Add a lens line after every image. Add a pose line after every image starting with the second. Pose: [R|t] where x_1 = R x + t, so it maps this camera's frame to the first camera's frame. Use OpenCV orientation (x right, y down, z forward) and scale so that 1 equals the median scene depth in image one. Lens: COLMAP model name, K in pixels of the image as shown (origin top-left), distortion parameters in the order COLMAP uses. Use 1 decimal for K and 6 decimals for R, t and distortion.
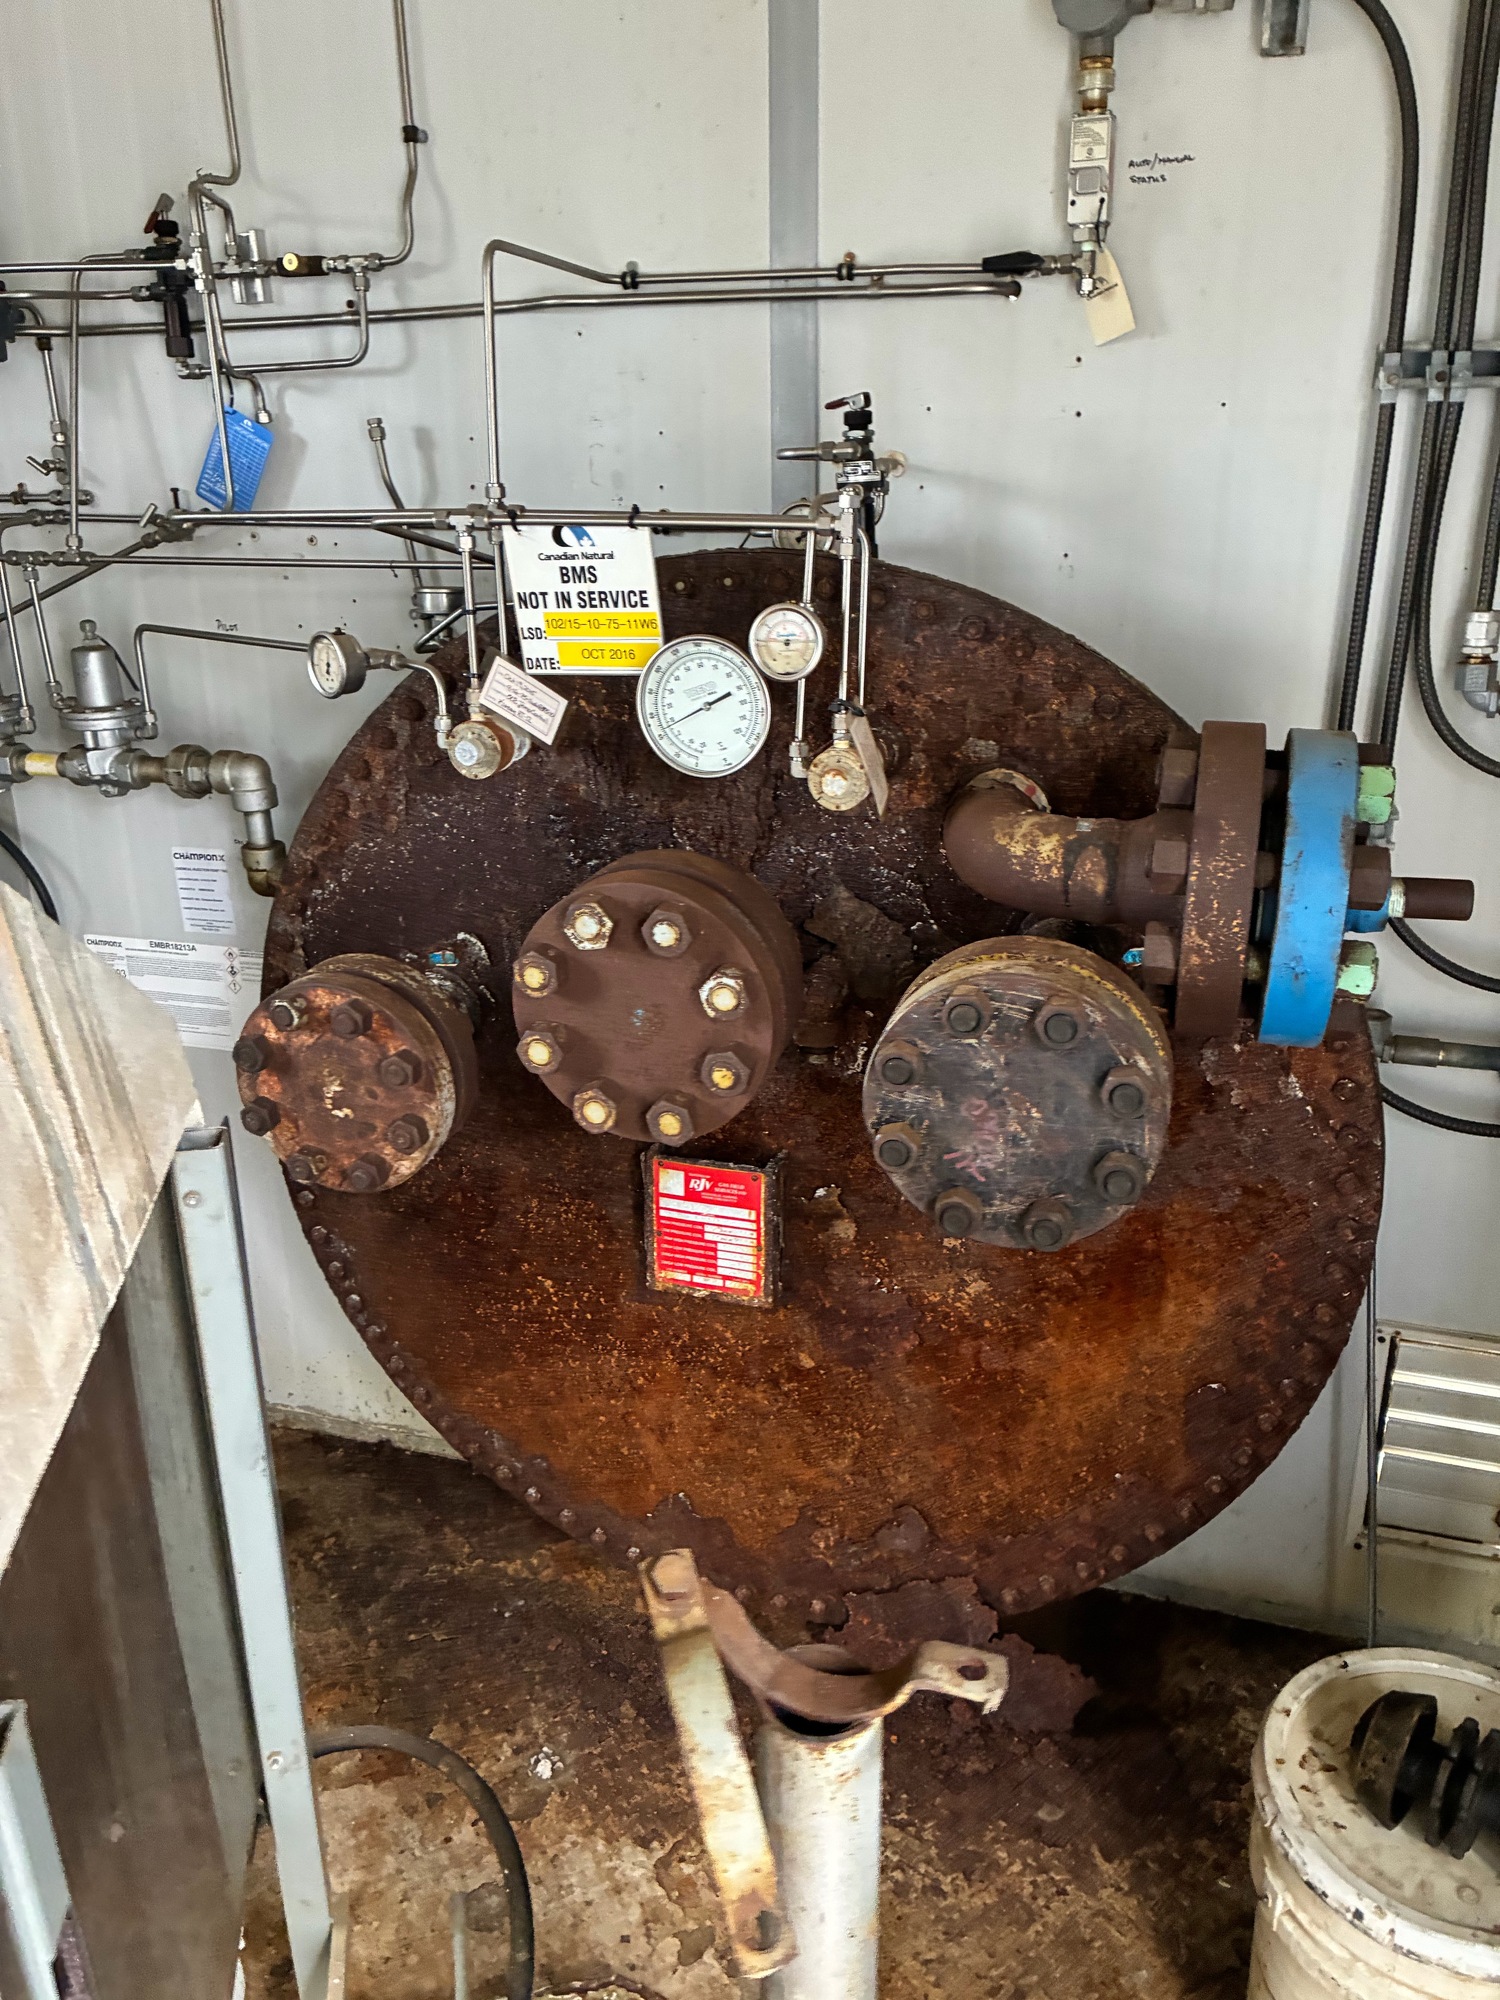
lens RADIAL K [[1515.5, 0, 752.3], [0, 1515.5, 1011.8], [0, 0, 1]] dist [0.046042, -0.065196]
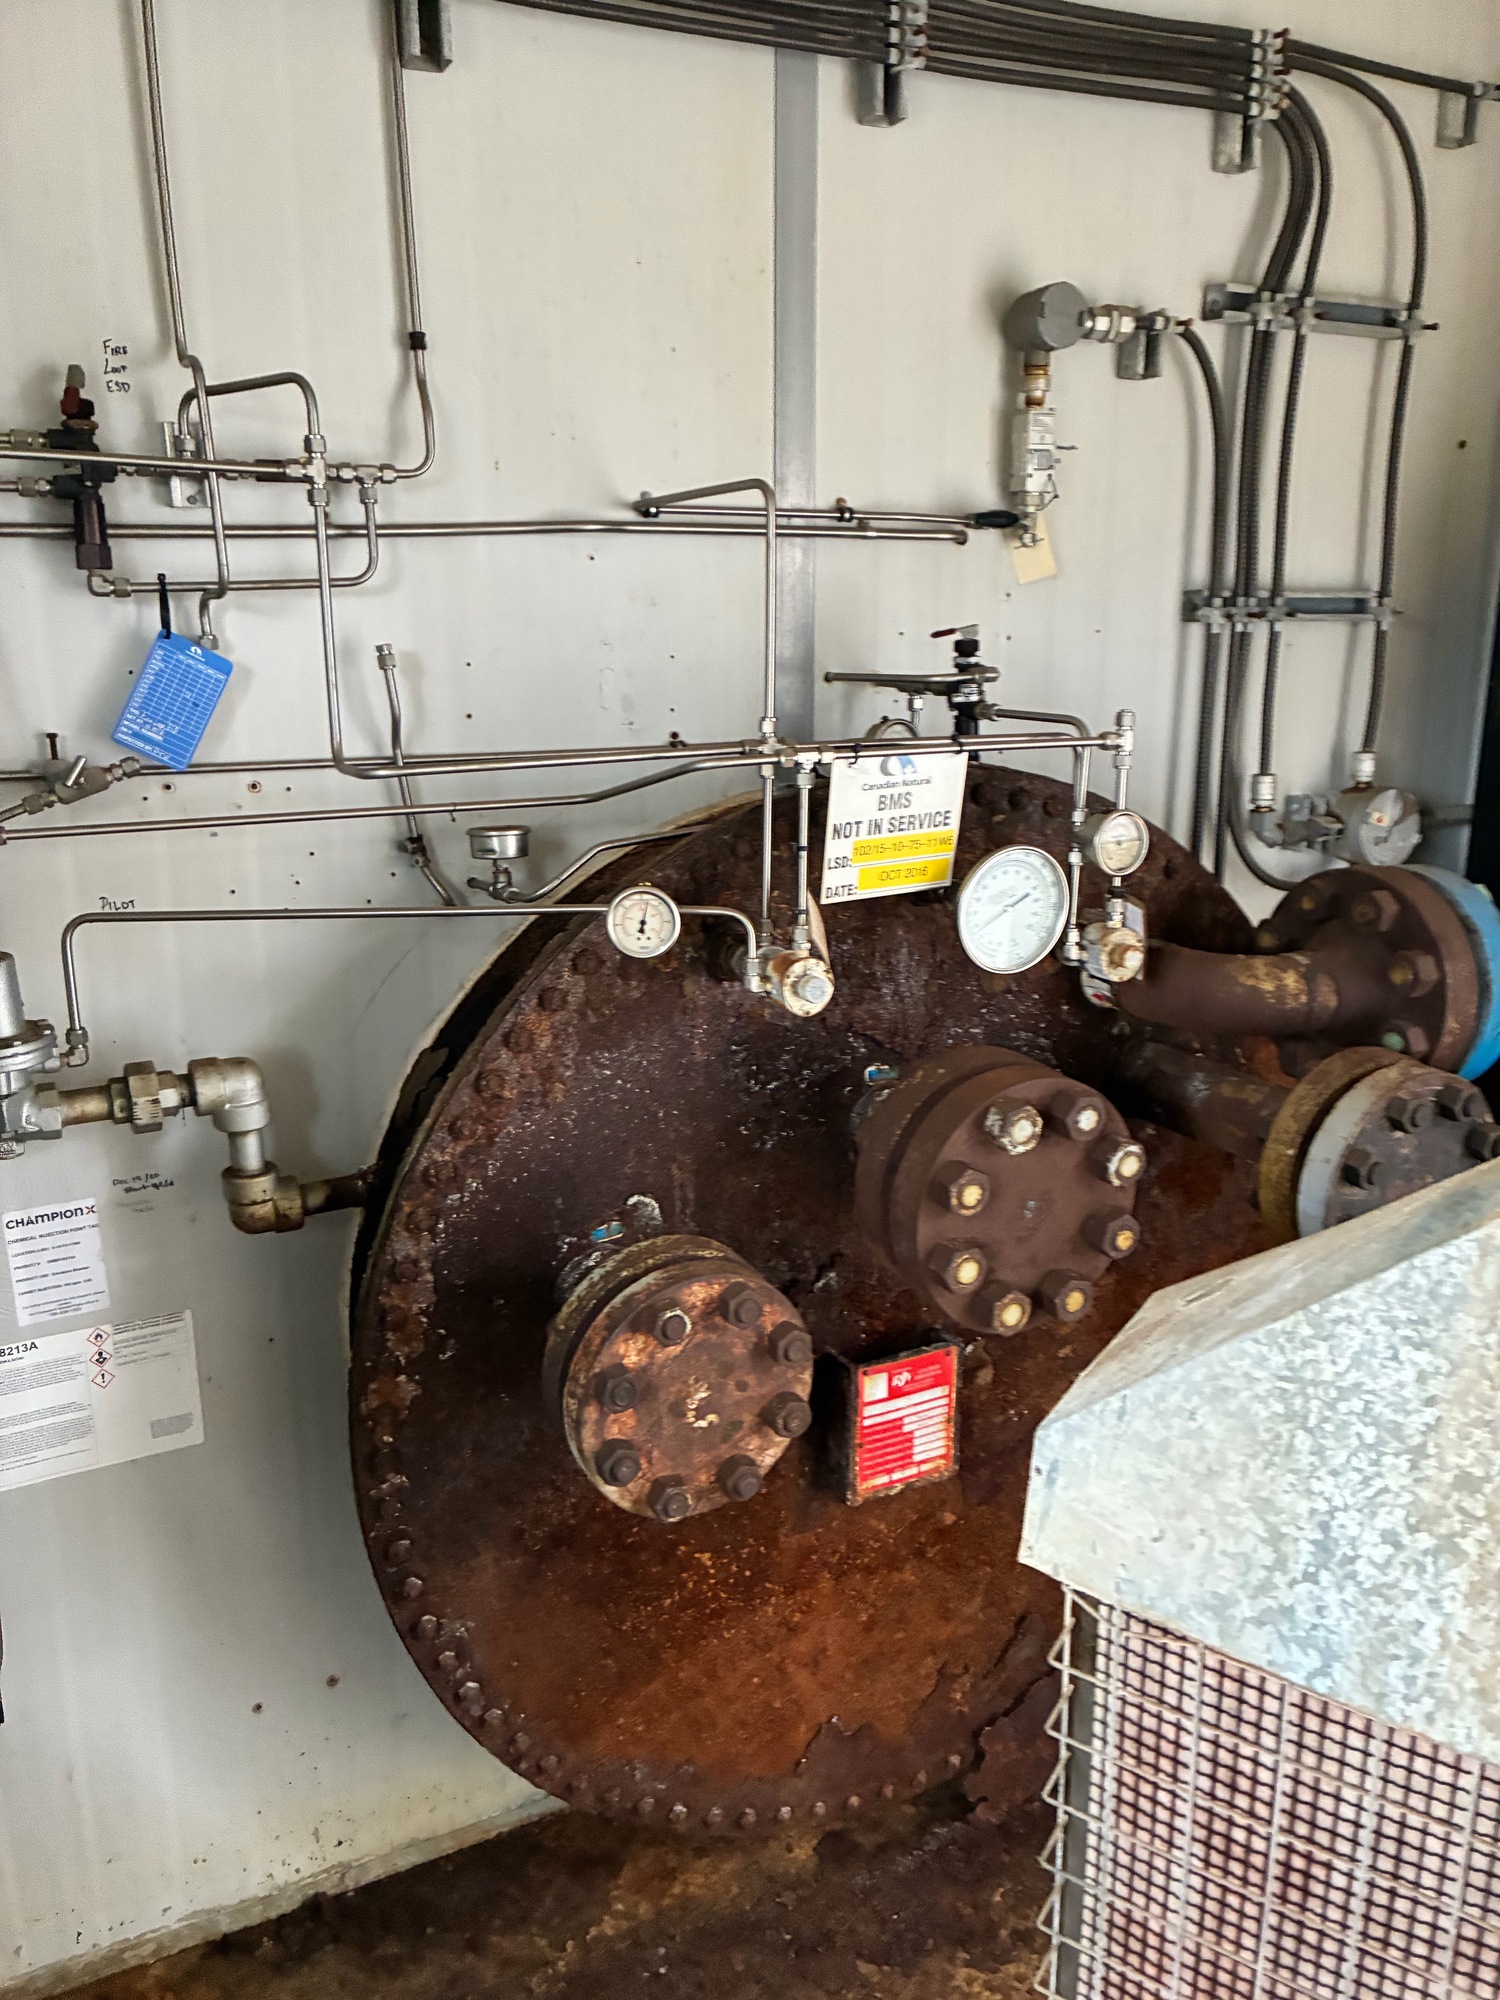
lens RADIAL K [[1513.9, 0, 737.9], [0, 1513.9, 994.0], [0, 0, 1]] dist [0.042976, -0.041477]
pose [[0.721047, -0.168561, 0.672070, -0.739742], [0.240878, 0.970439, -0.015038, -0.141987], [-0.649668, 0.172730, 0.740335, 0.279103]]
